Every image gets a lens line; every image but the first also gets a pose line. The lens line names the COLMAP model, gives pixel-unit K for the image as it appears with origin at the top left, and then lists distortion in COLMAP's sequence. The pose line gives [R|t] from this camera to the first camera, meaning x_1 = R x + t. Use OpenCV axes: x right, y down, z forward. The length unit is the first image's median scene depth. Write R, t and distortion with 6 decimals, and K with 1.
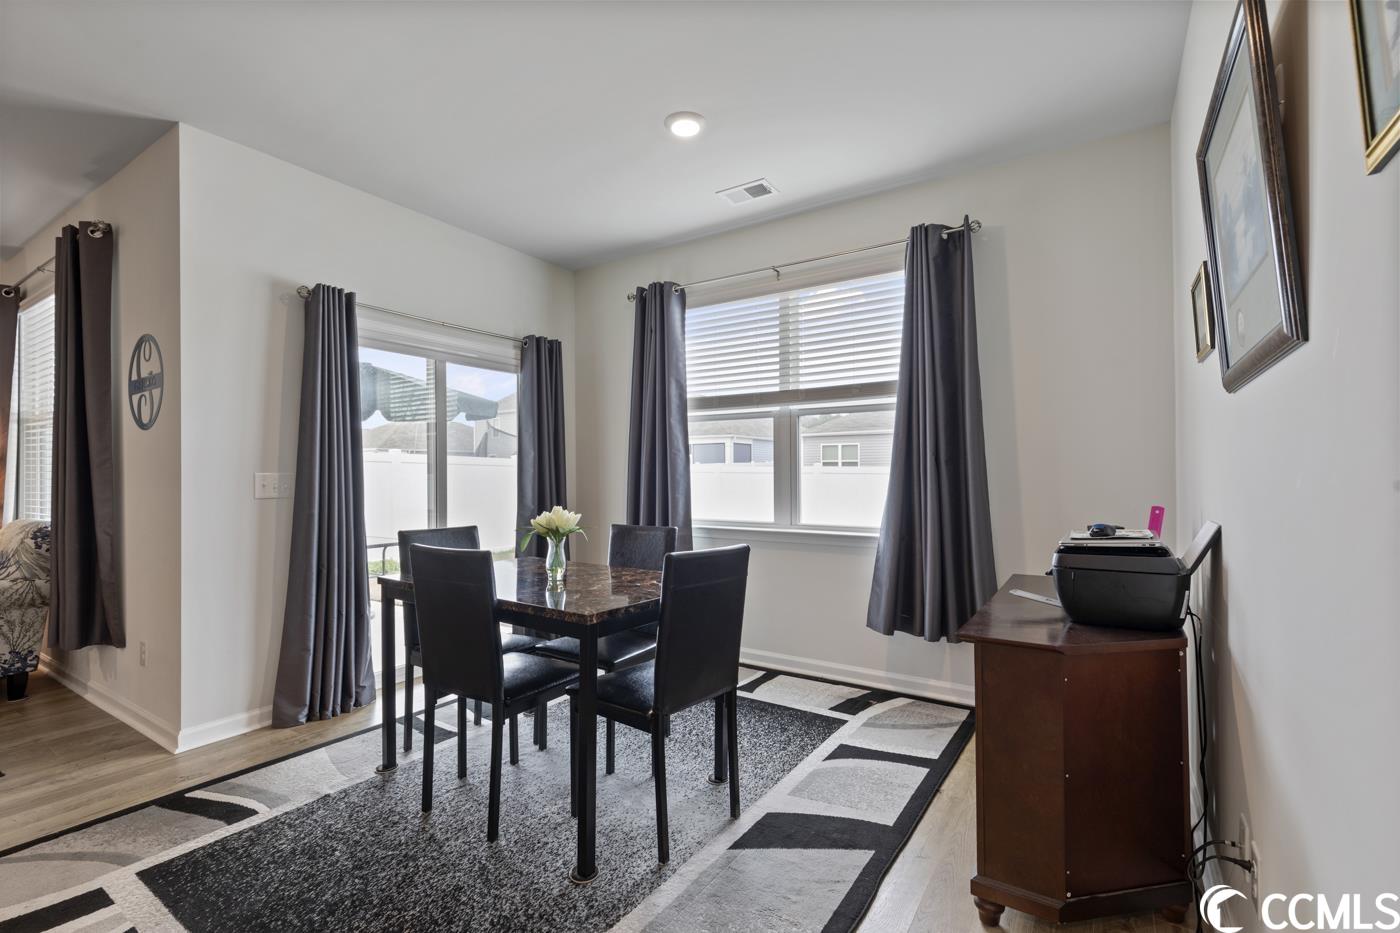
lens RADIAL K [[640.7, 0, 691.4], [0, 640.7, 473.0], [0, 0, 1]] dist [0.013062, -0.002402]
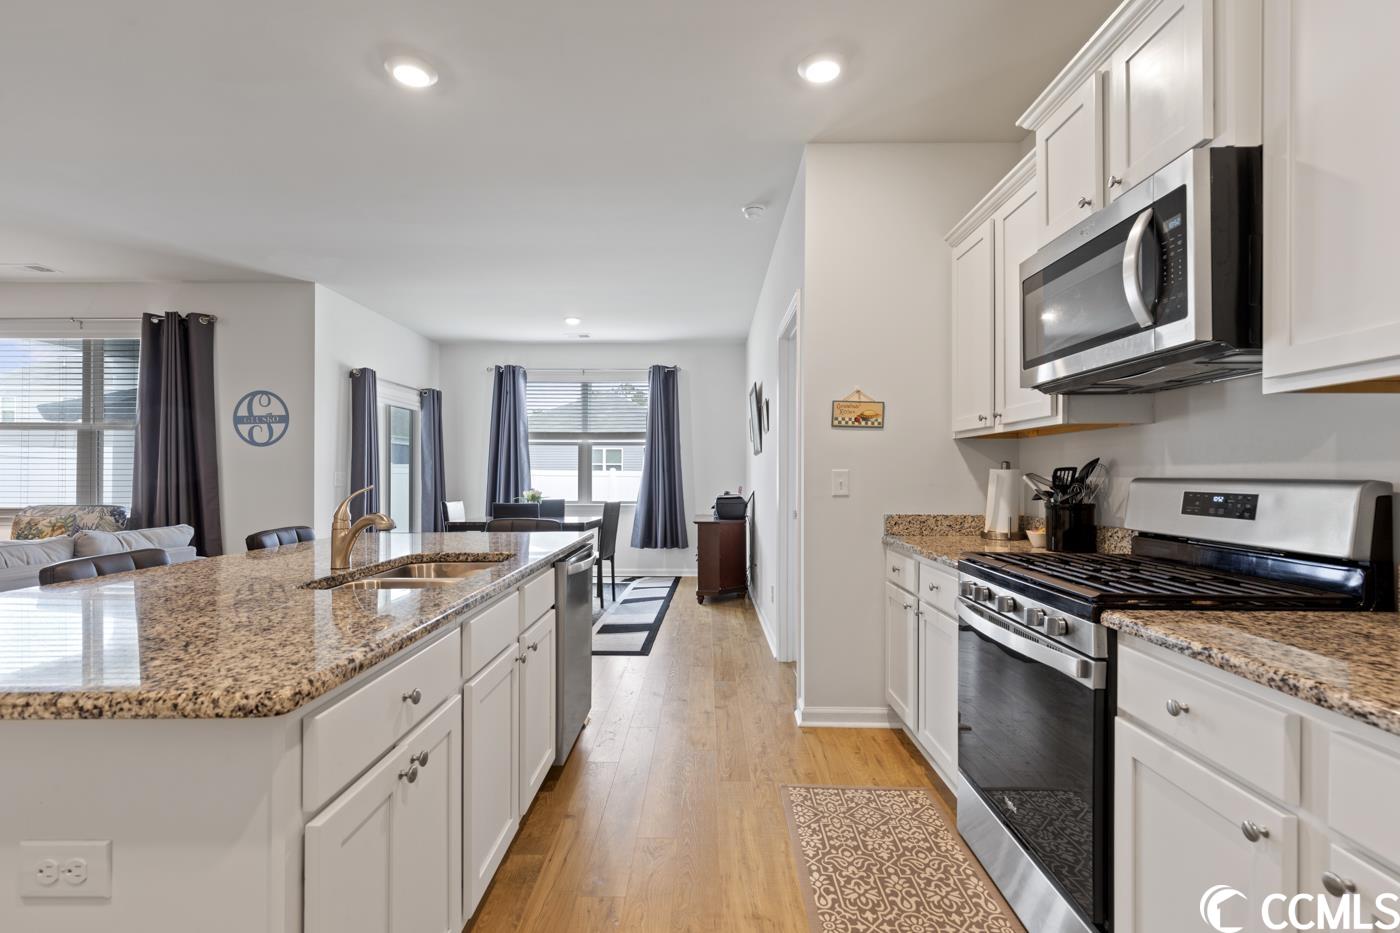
lens RADIAL K [[640.7, 0, 695.7], [0, 640.7, 468.3], [0, 0, 1]] dist [0.013062, -0.002402]
pose [[0.852439, 0.013826, 0.522645, -0.680909], [-0.009221, 0.999892, -0.011410, -0.000133], [-0.522746, 0.004907, 0.852474, -0.960835]]
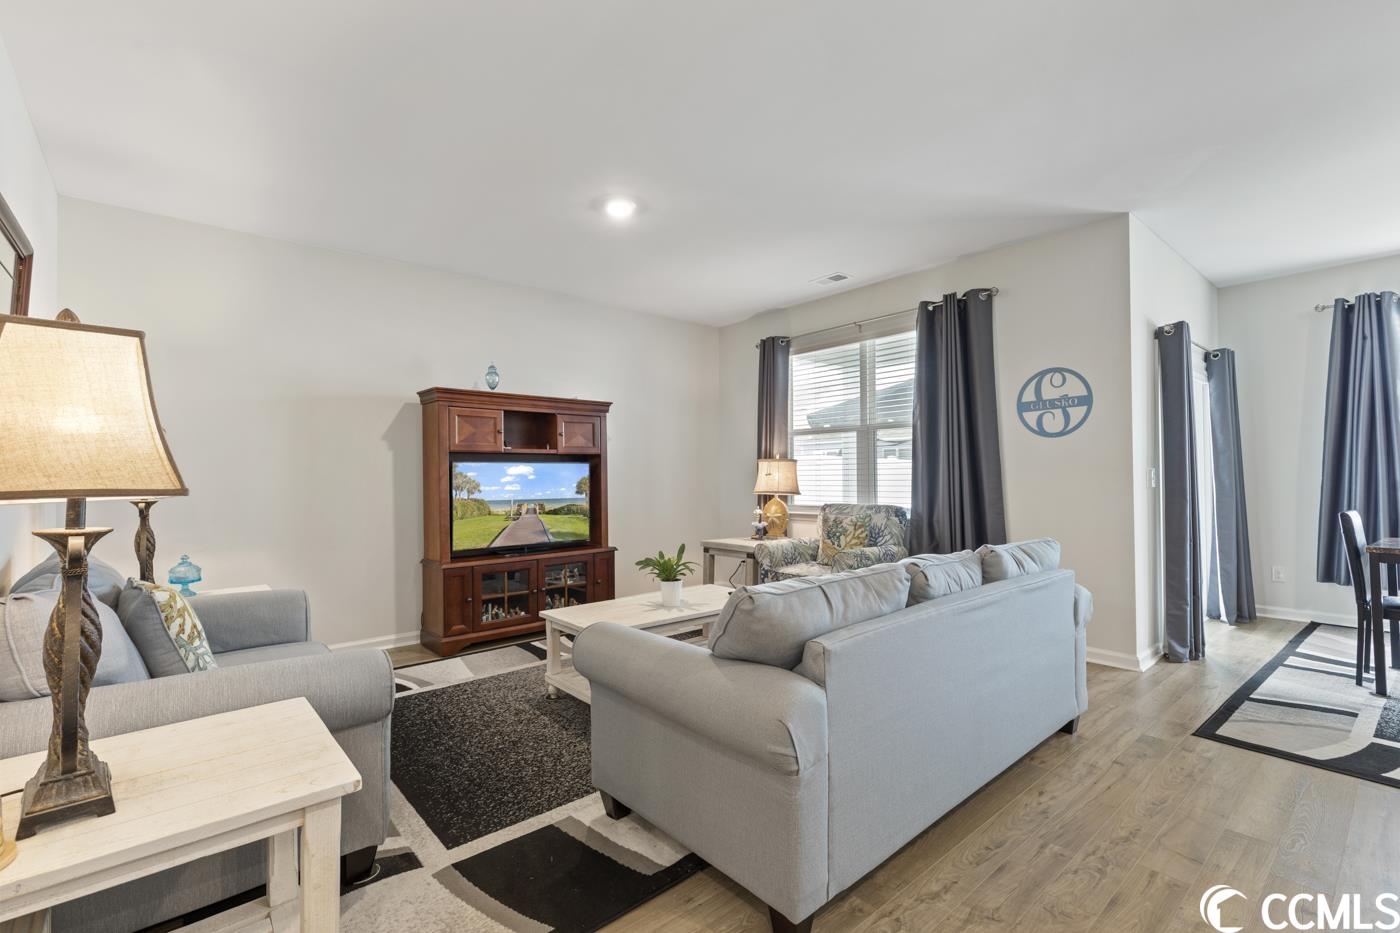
lens RADIAL K [[640.7, 0, 714.5], [0, 640.7, 466.6], [0, 0, 1]] dist [0.013062, -0.002402]
pose [[0.961529, -0.008710, -0.274566, -1.054094], [0.006125, 0.999929, -0.010269, 0.004542], [0.274636, 0.008192, 0.961513, -0.465375]]
